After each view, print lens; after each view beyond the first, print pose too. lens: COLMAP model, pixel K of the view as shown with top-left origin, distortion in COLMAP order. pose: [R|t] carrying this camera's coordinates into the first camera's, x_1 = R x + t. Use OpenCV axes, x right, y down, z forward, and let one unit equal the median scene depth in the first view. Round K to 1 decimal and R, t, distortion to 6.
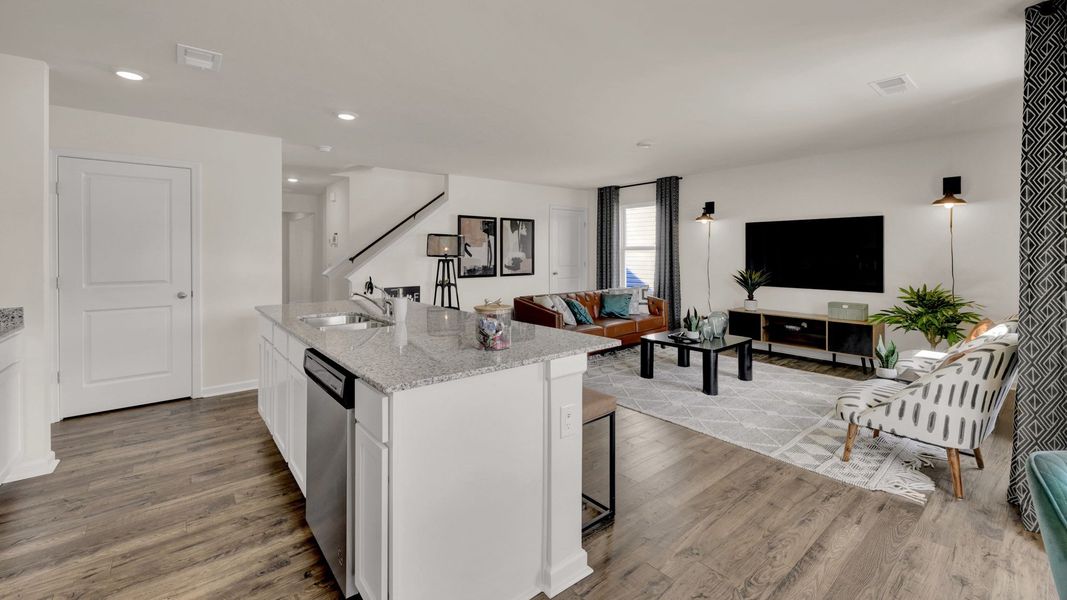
lens RADIAL K [[436.5, 0, 530.8], [0, 436.5, 252.9], [0, 0, 1]] dist [0.001070, 0.000044]
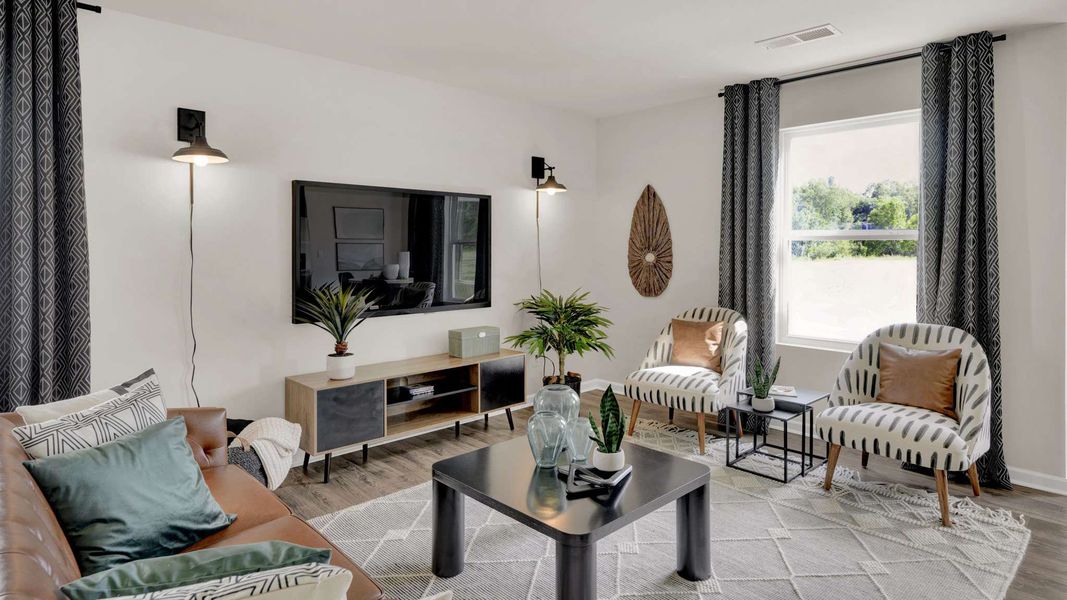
lens RADIAL K [[592.4, 0, 528.9], [0, 592.4, 249.2], [0, 0, 1]] dist [0.001746, 0.000240]
pose [[-0.071407, 0.000625, 0.997447, -0.107342], [0.002686, 0.999996, -0.000434, 0.000416], [-0.997444, 0.002648, -0.071408, 0.791165]]
